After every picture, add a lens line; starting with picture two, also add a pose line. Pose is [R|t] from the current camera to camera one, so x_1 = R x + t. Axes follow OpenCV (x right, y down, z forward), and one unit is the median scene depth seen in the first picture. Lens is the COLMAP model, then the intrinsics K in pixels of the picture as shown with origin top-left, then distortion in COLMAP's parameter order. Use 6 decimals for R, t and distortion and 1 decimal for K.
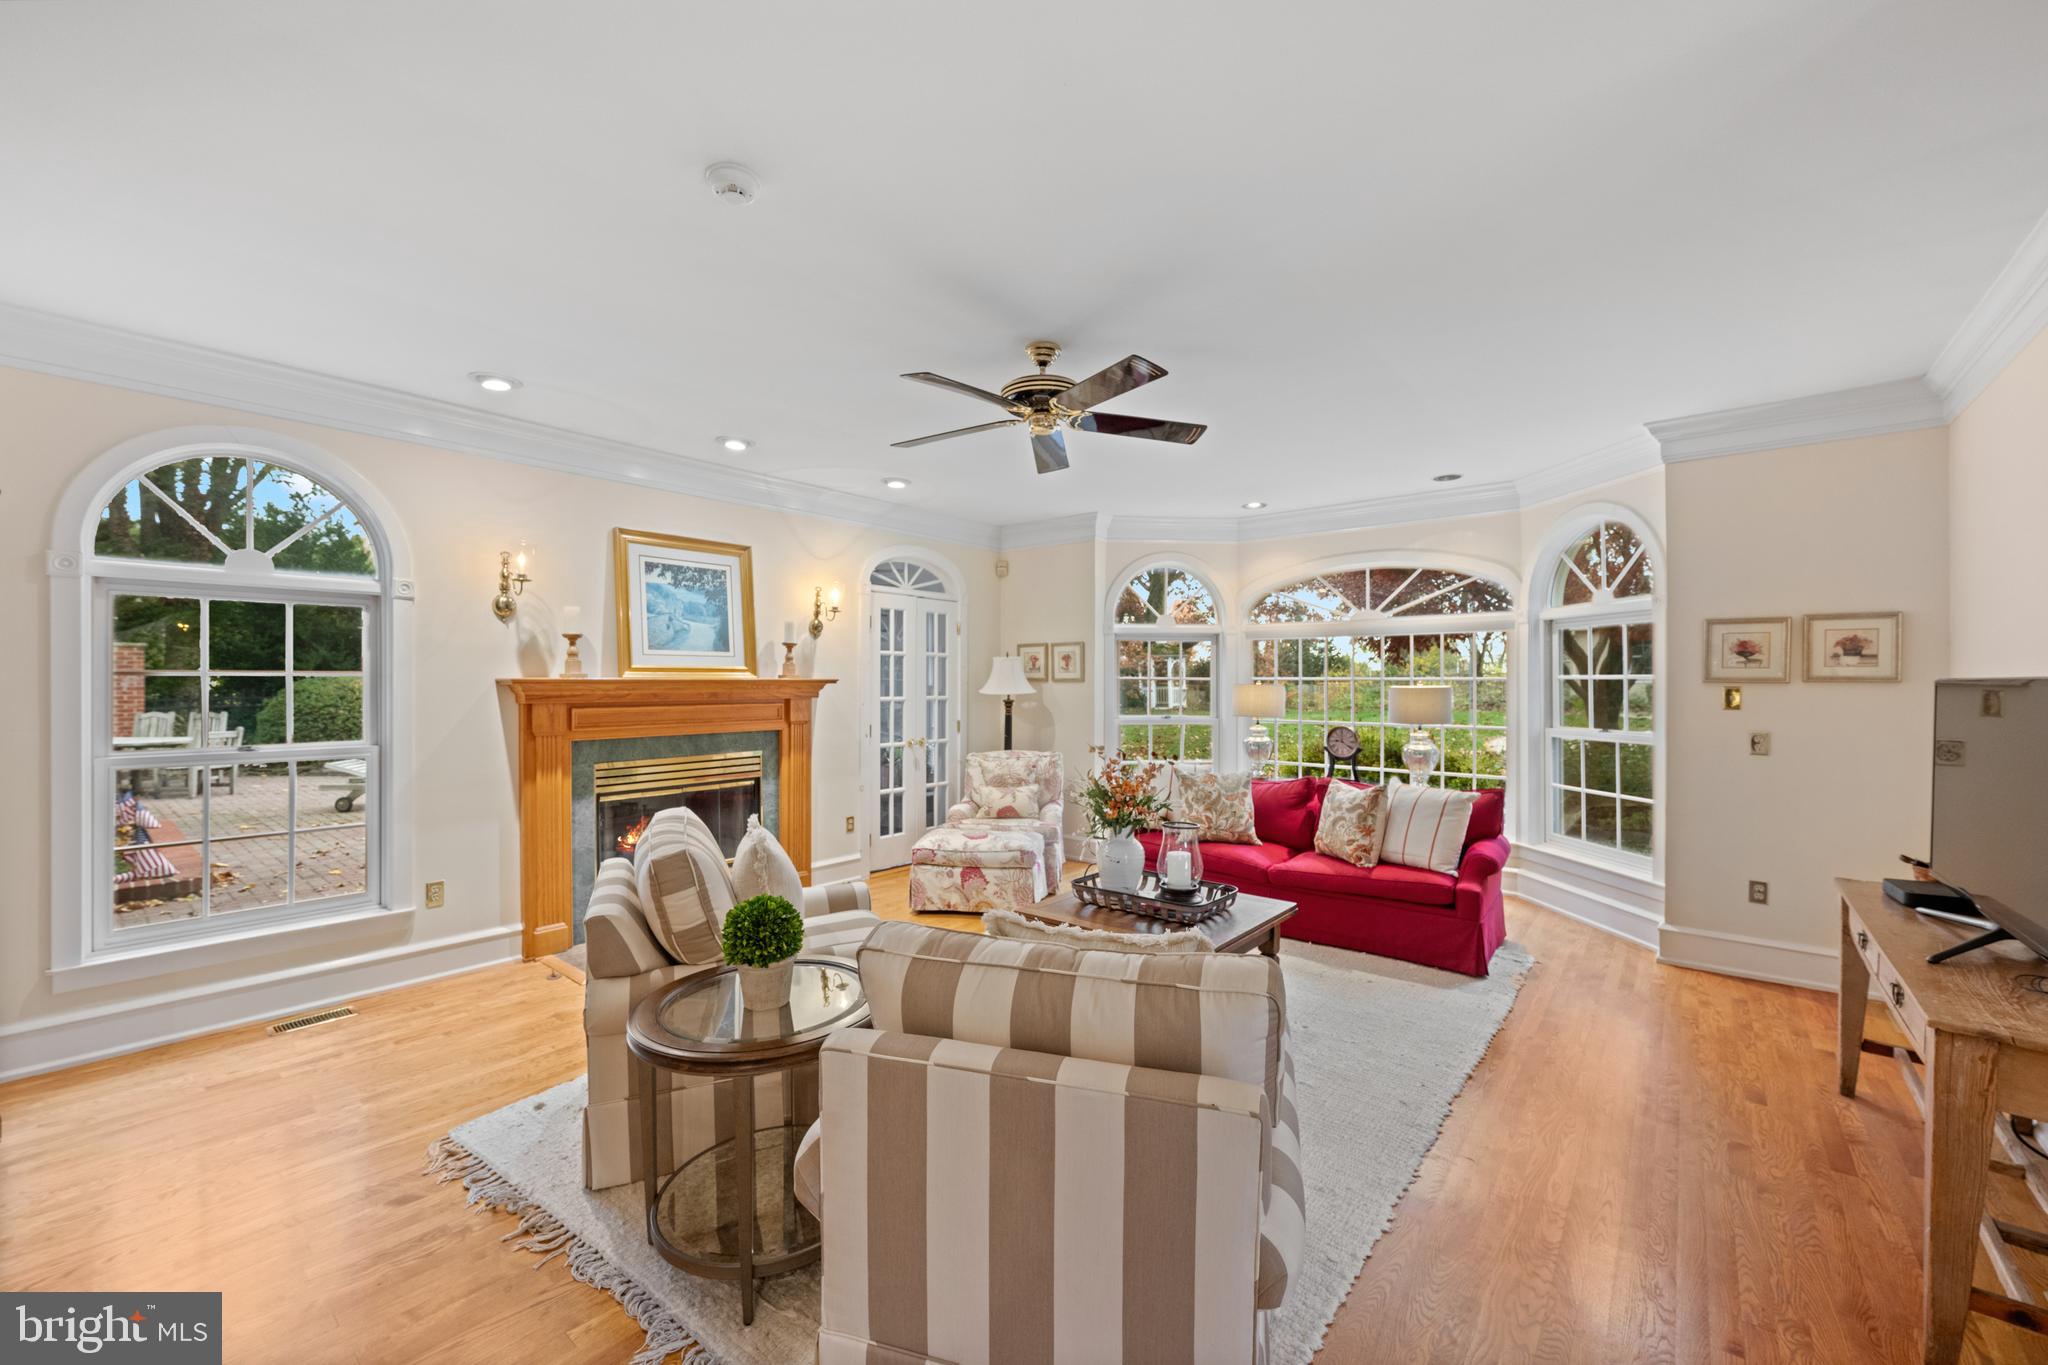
lens RADIAL K [[815.3, 0, 1024.3], [0, 815.3, 684.3], [0, 0, 1]] dist [0.003745, -0.000694]
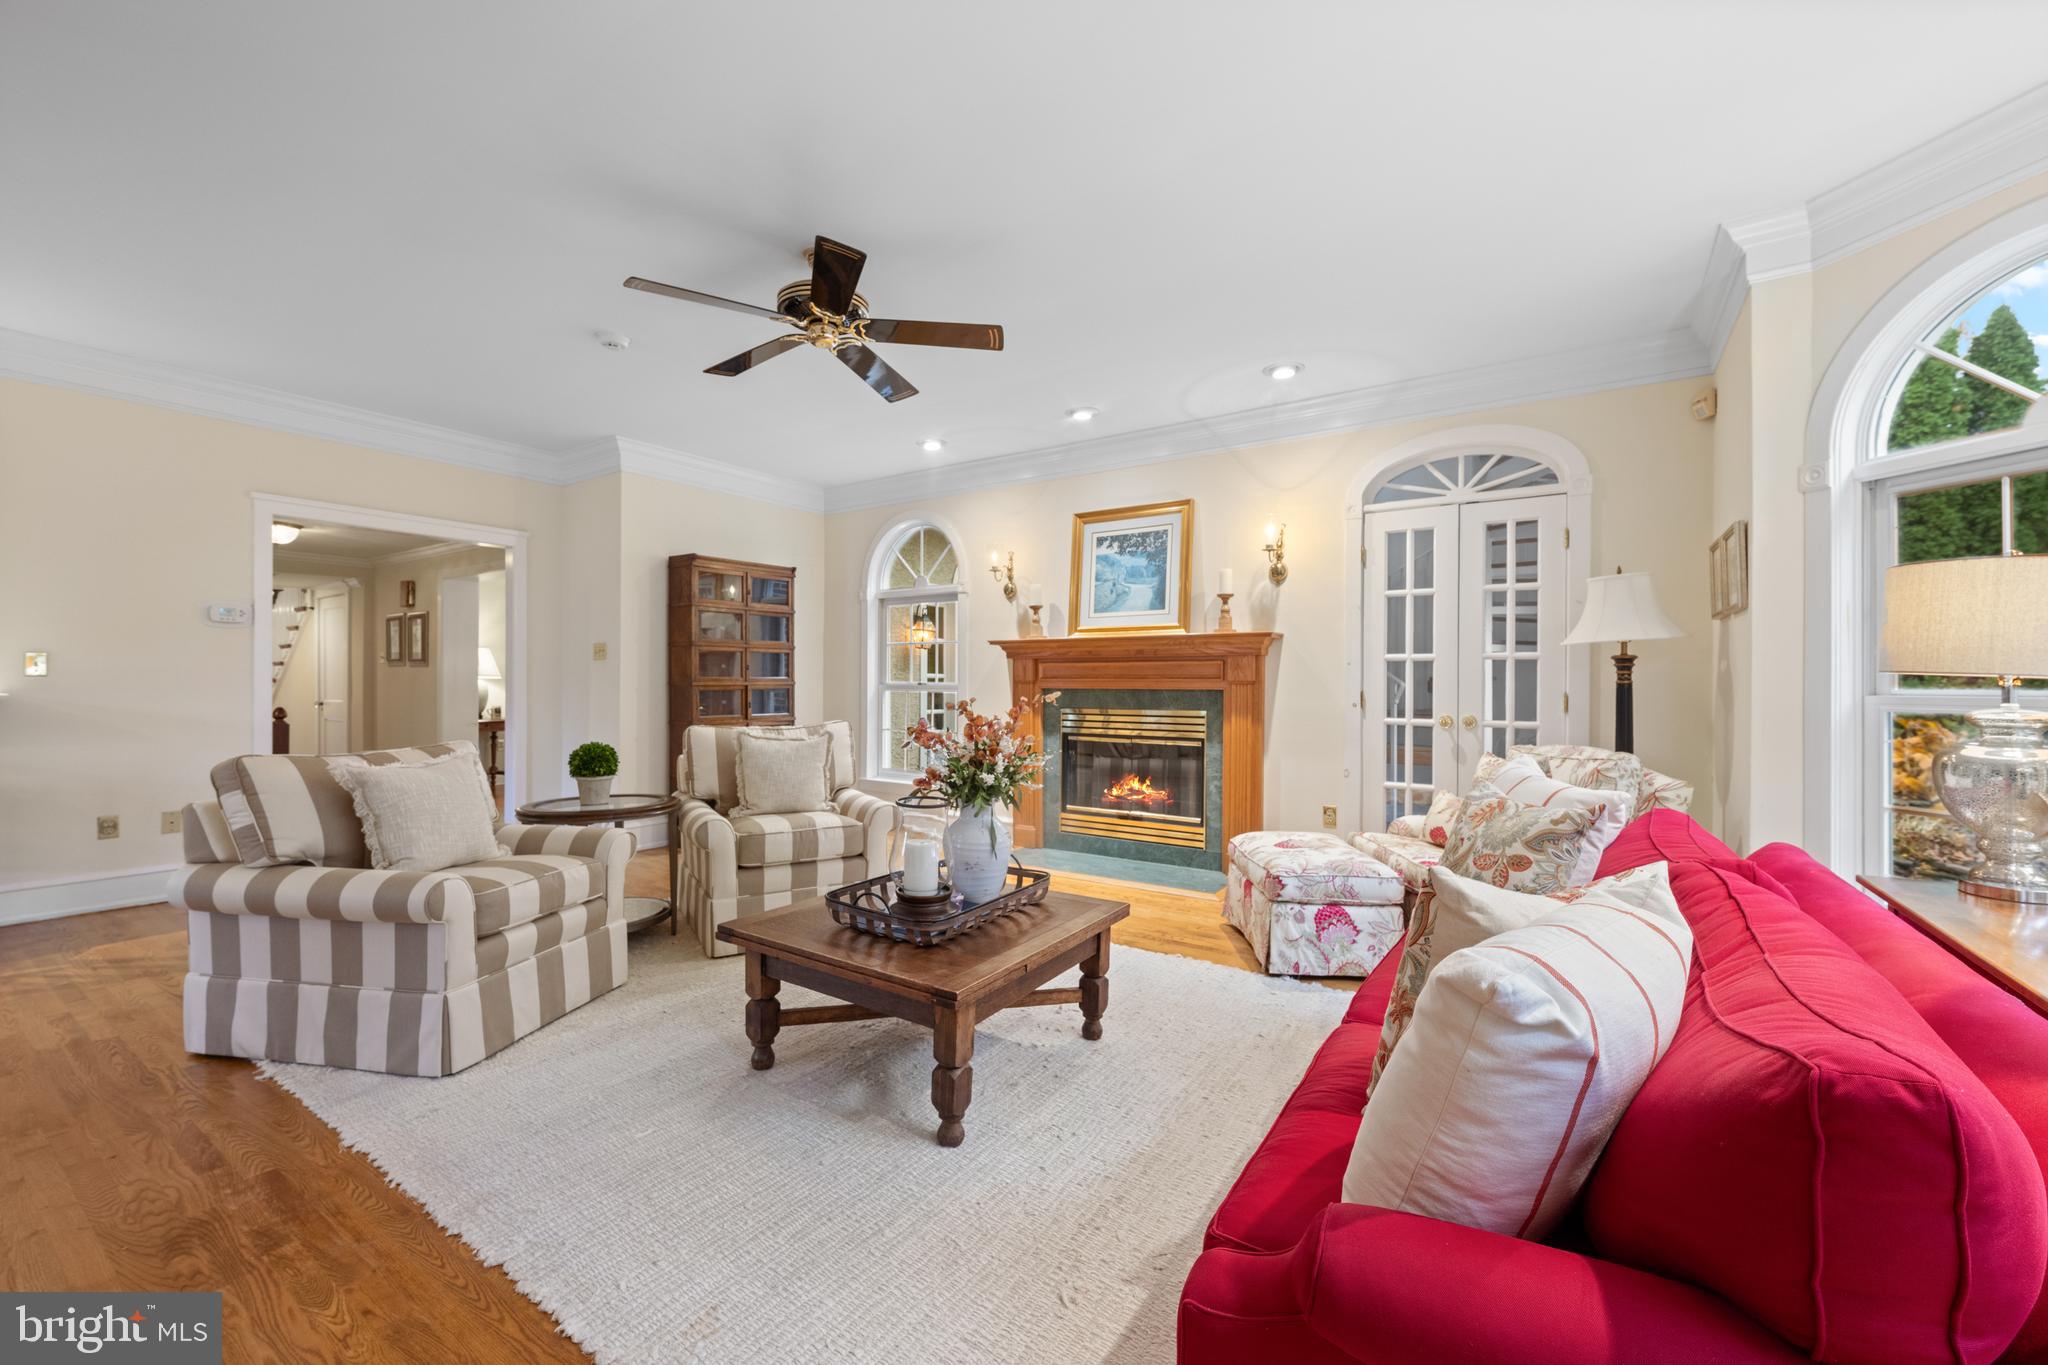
lens RADIAL K [[815.3, 0, 1012.4], [0, 815.3, 682.7], [0, 0, 1]] dist [0.003745, -0.000694]
pose [[0.089973, 0.000588, -0.995944, 0.594355], [-0.007292, 0.999973, -0.000068, 0.049649], [0.995917, 0.007269, 0.089975, 0.685553]]
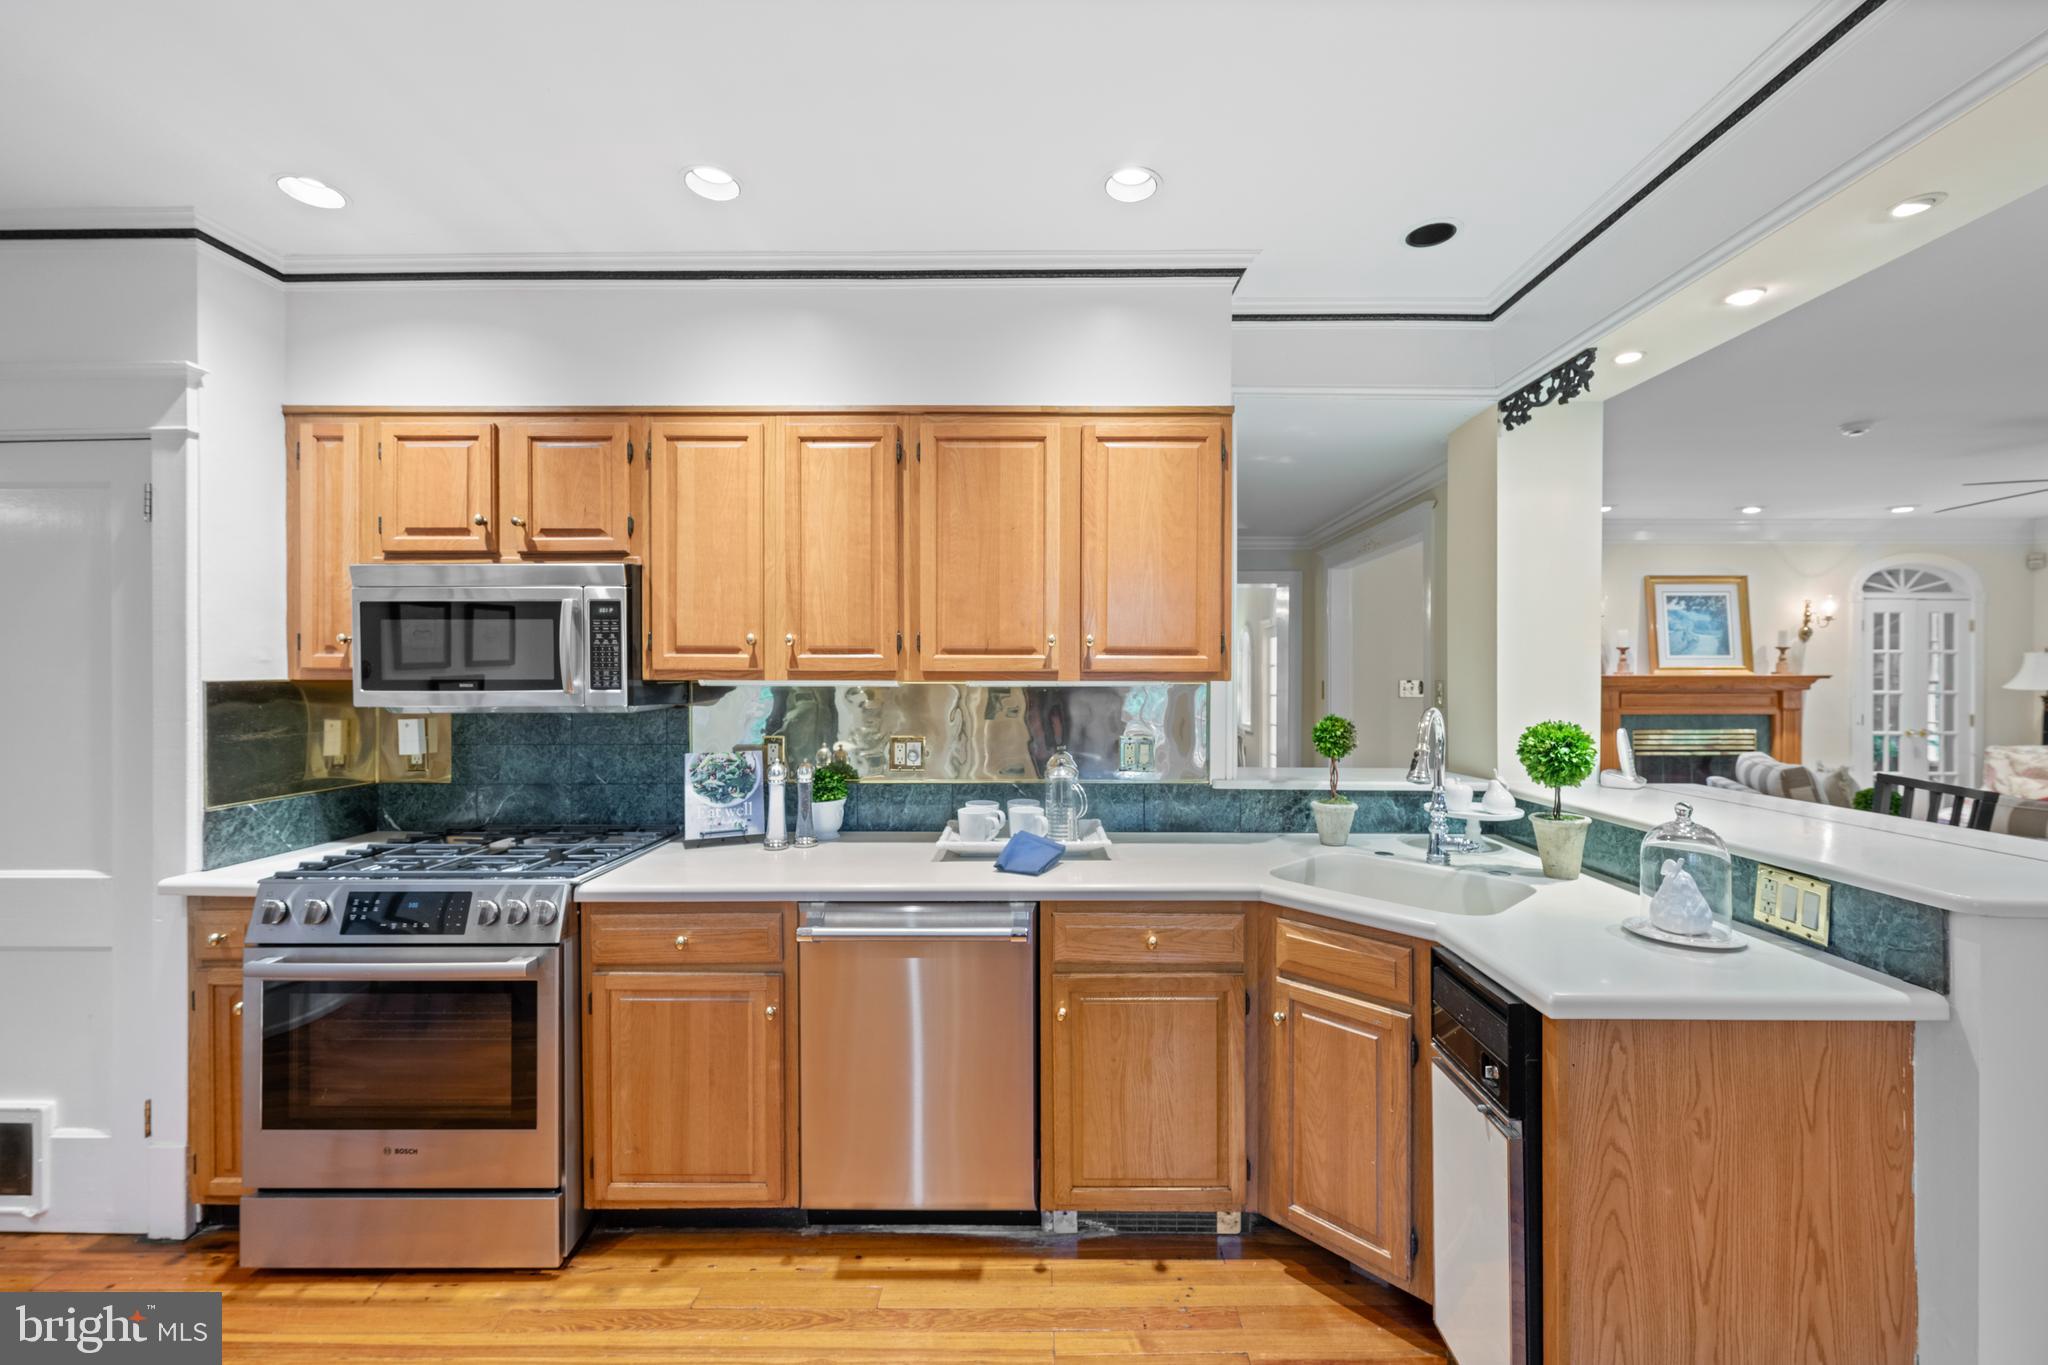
lens RADIAL K [[815.3, 0, 1056.9], [0, 815.3, 678.1], [0, 0, 1]] dist [0.003745, -0.000694]
pose [[0.634679, 0.002535, -0.772772, -0.019533], [-0.003324, 0.999994, 0.000550, 0.001354], [0.772769, 0.002220, 0.634684, -0.695059]]
